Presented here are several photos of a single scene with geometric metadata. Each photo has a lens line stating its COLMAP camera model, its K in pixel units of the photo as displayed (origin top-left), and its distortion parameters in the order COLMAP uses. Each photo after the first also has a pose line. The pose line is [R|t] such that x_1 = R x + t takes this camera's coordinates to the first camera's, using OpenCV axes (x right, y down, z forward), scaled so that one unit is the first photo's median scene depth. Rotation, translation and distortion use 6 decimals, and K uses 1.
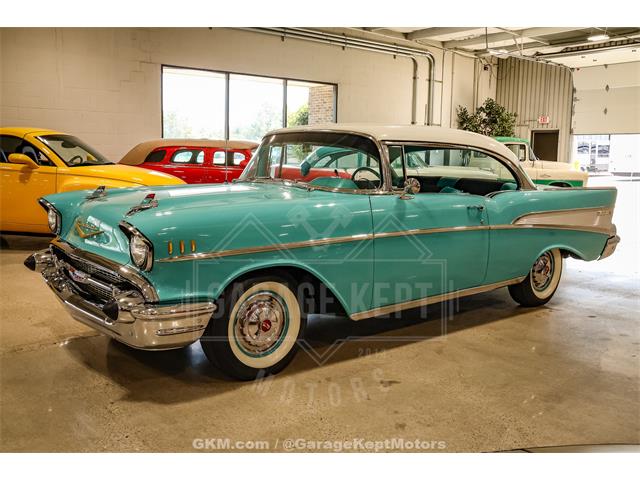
lens RADIAL K [[602.5, 0, 320.0], [0, 602.5, 240.0], [0, 0, 1]] dist [-0.112898, 0.176368]
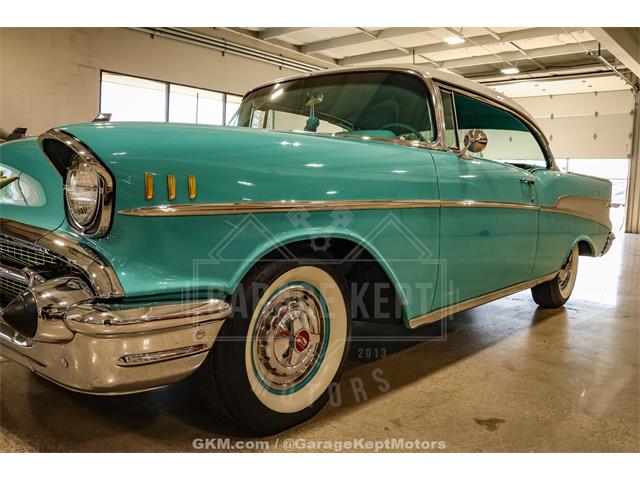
lens RADIAL K [[530.8, 0, 320.0], [0, 530.8, 240.0], [0, 0, 1]] dist [-0.150668, 0.100840]
pose [[0.987946, 0.001031, 0.154796, -0.047732], [0.005118, 0.999214, -0.039322, 0.019868], [-0.154714, 0.039640, 0.987164, 0.149469]]
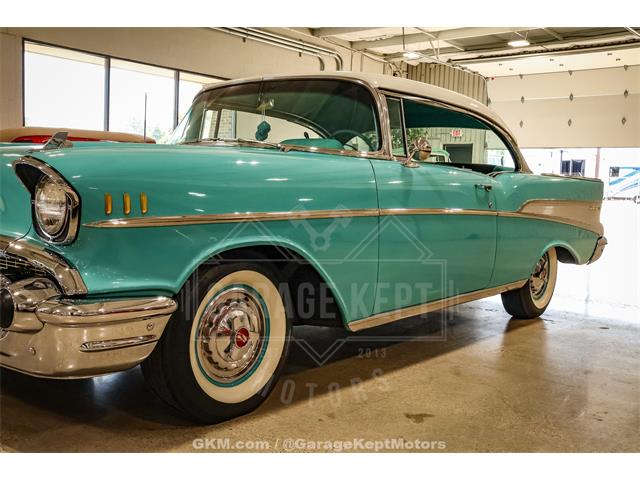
lens RADIAL K [[653.7, 0, 320.0], [0, 653.7, 240.0], [0, 0, 1]] dist [-0.023605, 0.019093]
pose [[0.981937, 0.004197, 0.189163, -0.044248], [0.004653, 0.998916, -0.046318, 0.021702], [-0.189153, 0.046361, 0.980853, 0.085877]]
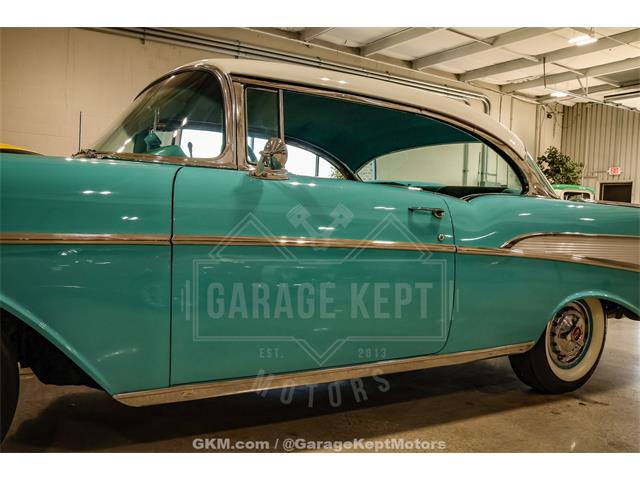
lens RADIAL K [[575.1, 0, 320.0], [0, 575.1, 240.0], [0, 0, 1]] dist [-0.118688, 0.144991]
pose [[0.989990, 0.034047, -0.136971, 0.095892], [-0.047563, 0.994181, -0.096655, 0.011563], [0.132883, 0.102202, 0.985848, 0.189971]]
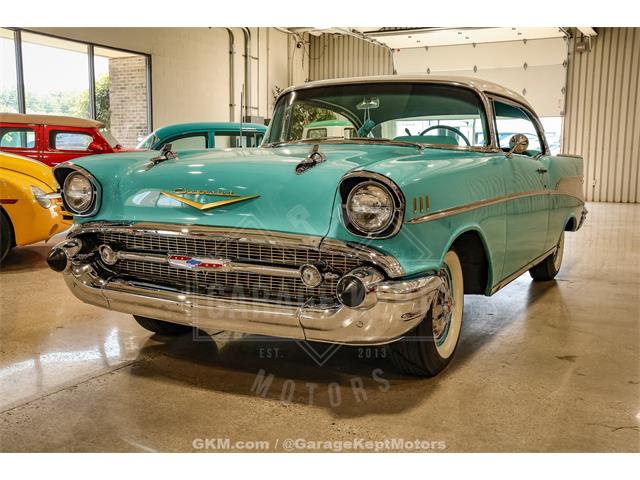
lens RADIAL K [[691.3, 0, 320.0], [0, 691.3, 240.0], [0, 0, 1]] dist [0.007888, 0.027193]
pose [[0.923656, -0.056444, 0.379043, -0.190298], [0.062091, 0.998067, -0.002681, 0.014057], [-0.378159, 0.026011, 0.925375, 0.059166]]
